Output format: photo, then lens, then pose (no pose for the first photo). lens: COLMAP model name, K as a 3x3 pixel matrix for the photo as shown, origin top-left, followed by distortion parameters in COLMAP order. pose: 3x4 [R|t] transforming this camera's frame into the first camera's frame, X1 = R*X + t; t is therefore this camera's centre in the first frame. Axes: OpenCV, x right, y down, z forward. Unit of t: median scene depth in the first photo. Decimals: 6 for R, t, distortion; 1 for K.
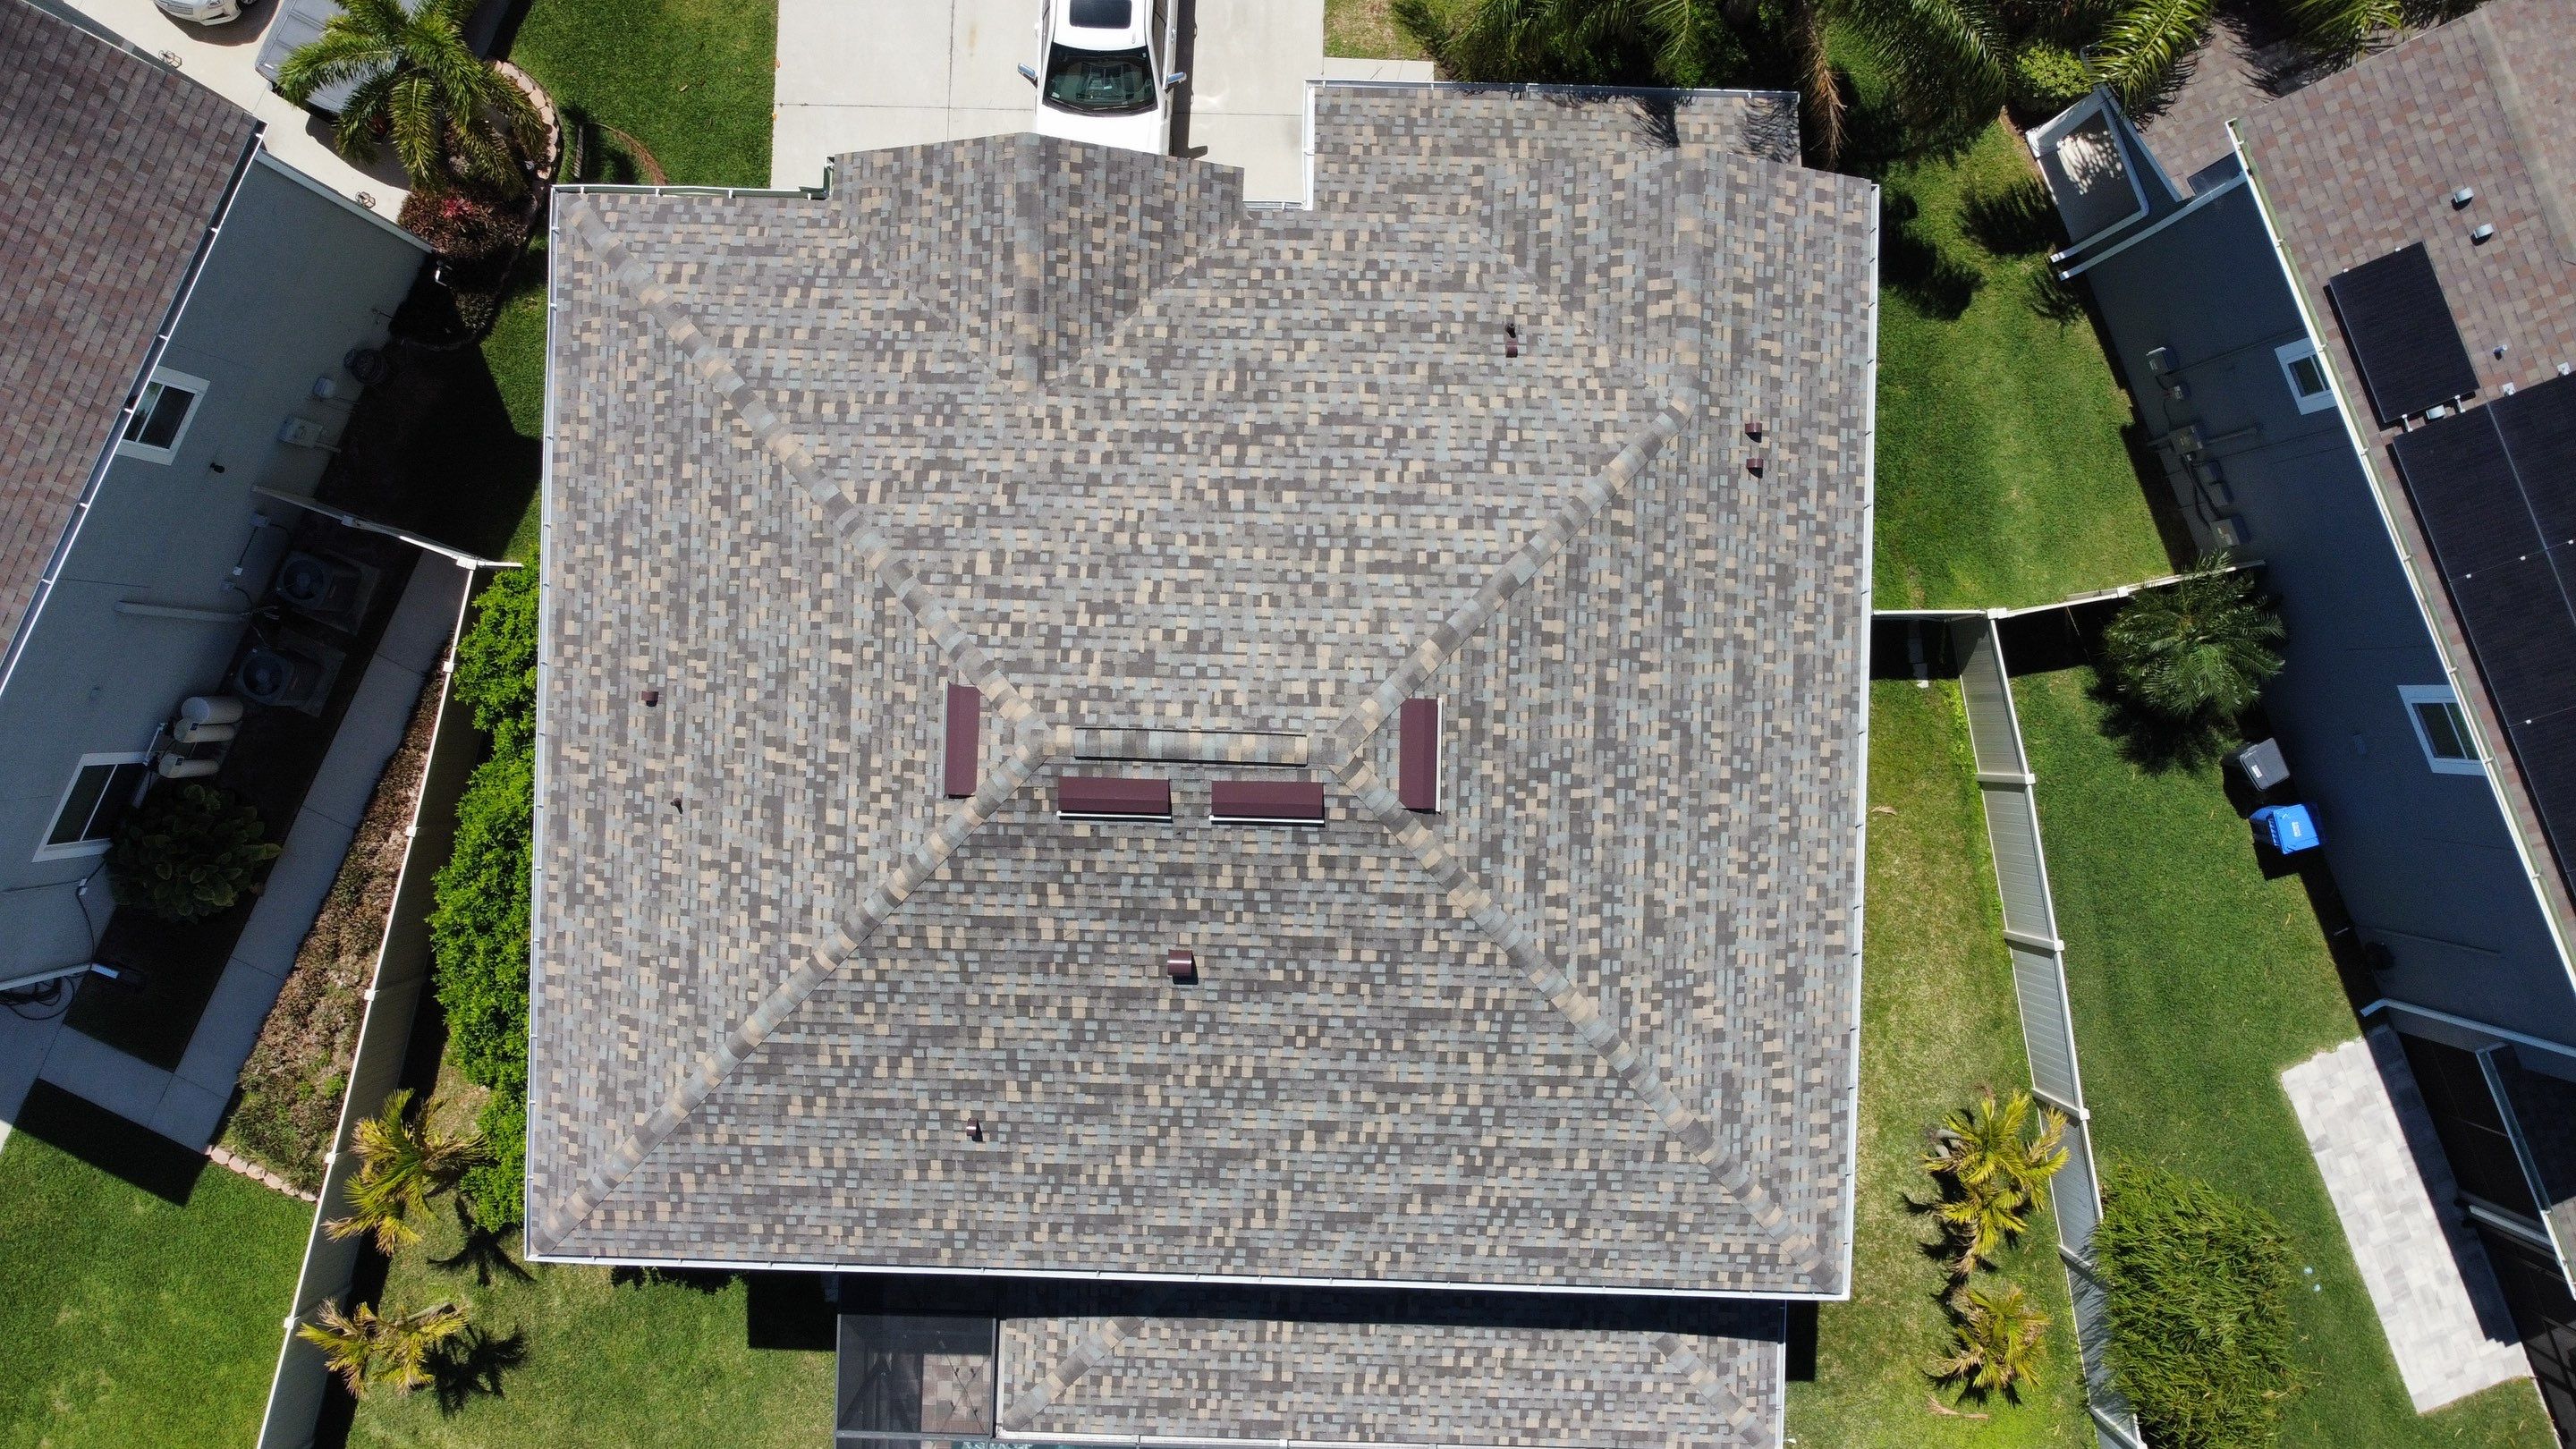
lens RADIAL K [[1953.1, 0, 1252.3], [0, 1953.1, 693.3], [0, 0, 1]] dist [0.002972, -0.021091]
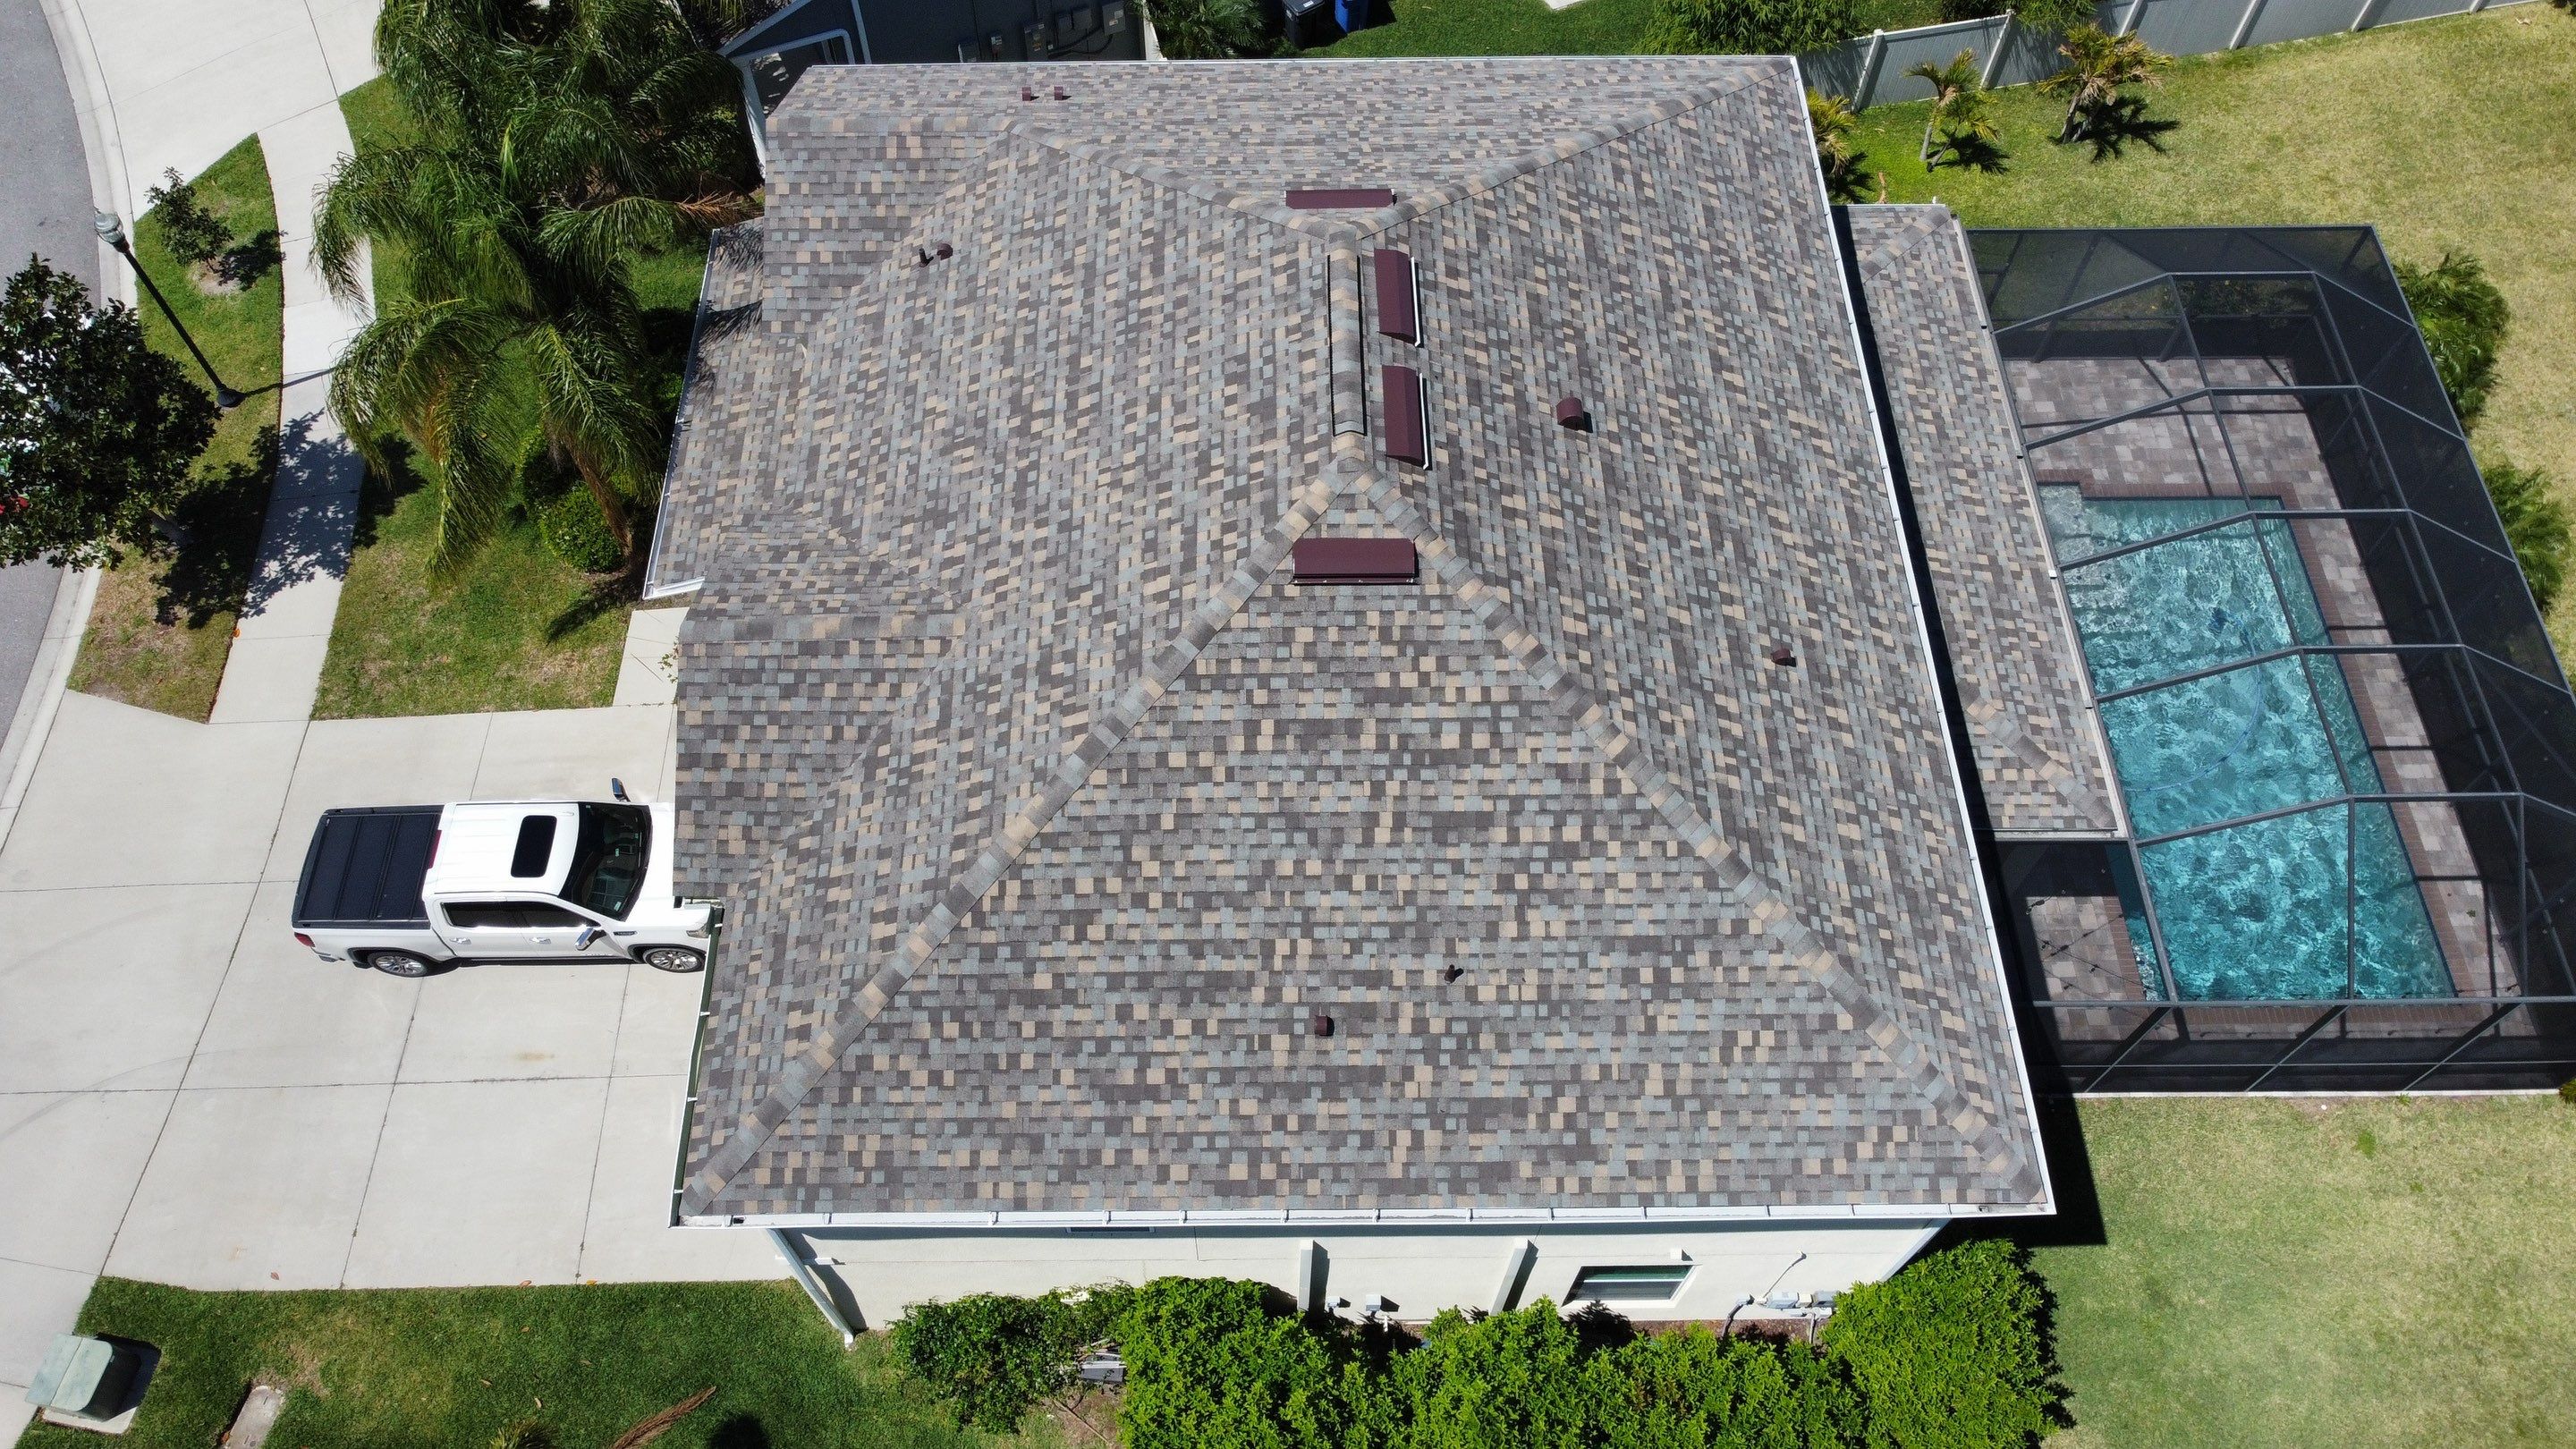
lens RADIAL K [[1953.1, 0, 1251.0], [0, 1953.1, 689.2], [0, 0, 1]] dist [0.002972, -0.021091]
pose [[-0.034217, -0.843895, 0.535416, -0.630917], [0.999414, -0.029406, 0.017521, -0.038214], [0.000958, 0.535701, 0.844407, 0.247283]]
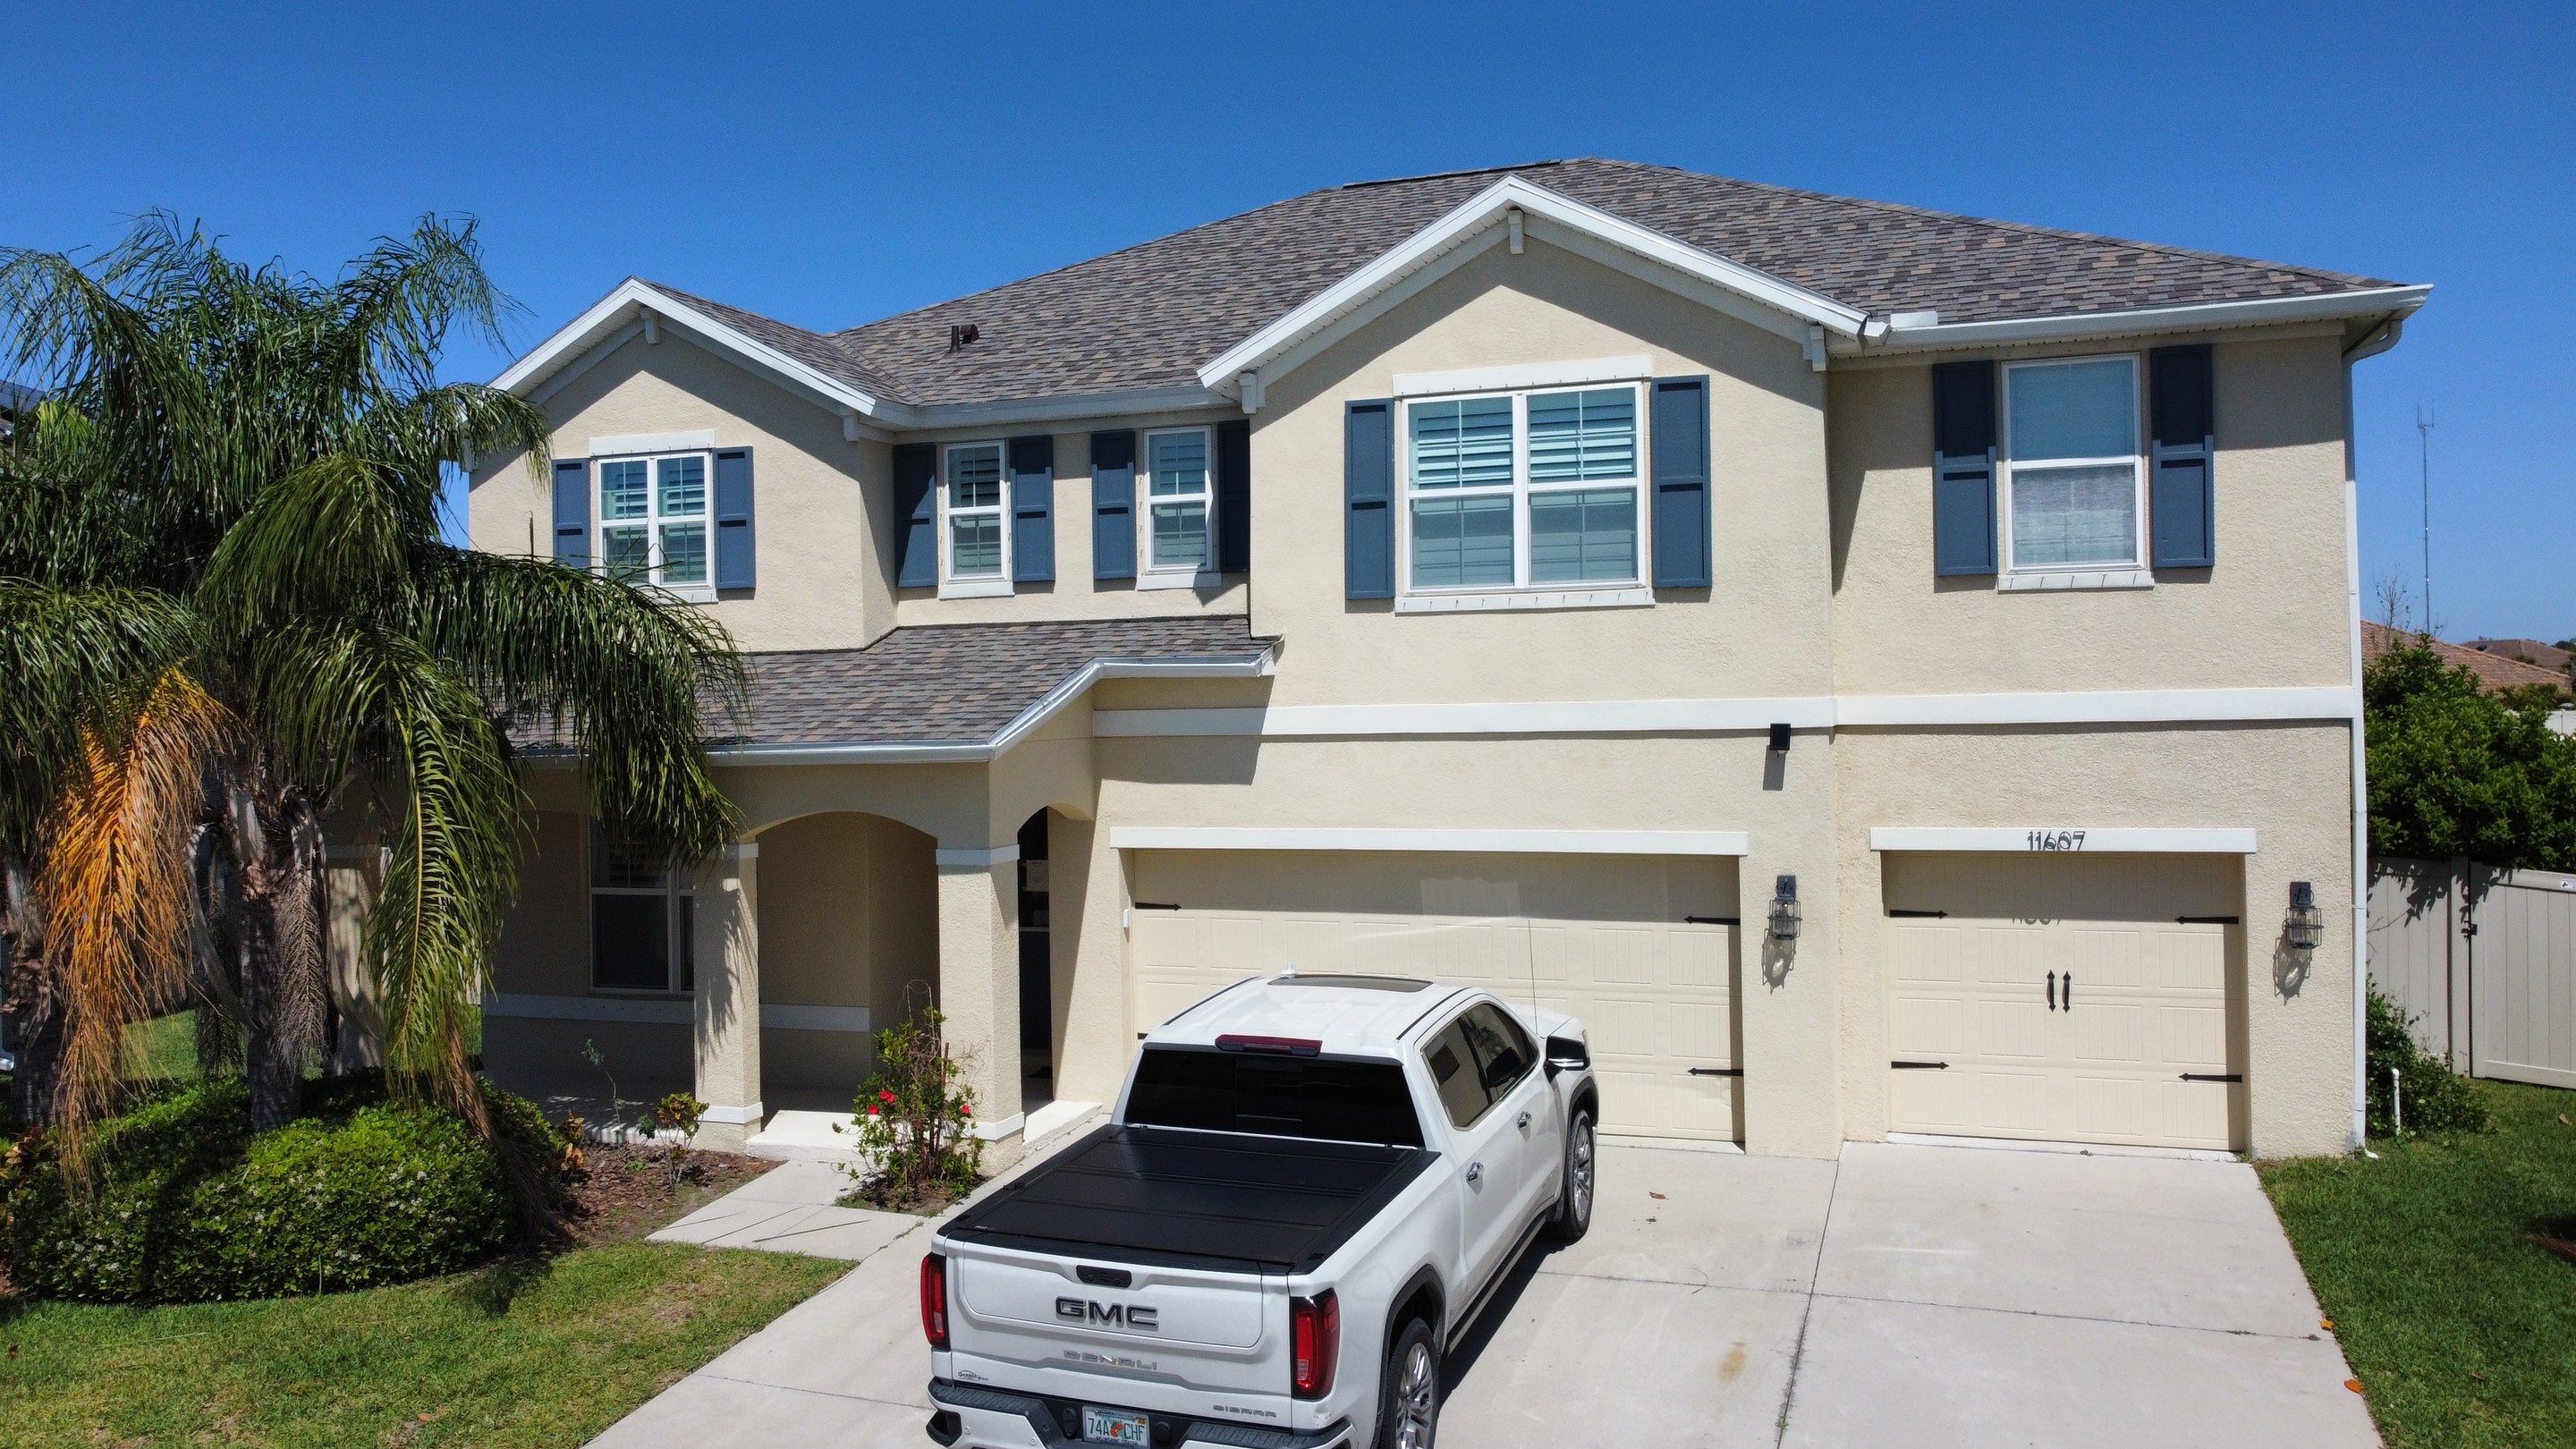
lens RADIAL K [[1953.1, 0, 1242.5], [0, 1953.1, 694.1], [0, 0, 1]] dist [0.002972, -0.021091]
pose [[-0.946349, 0.026501, 0.322058, -0.231820], [0.322235, 0.002617, 0.946656, -0.908934], [0.024245, 0.999645, -0.011016, 1.166790]]
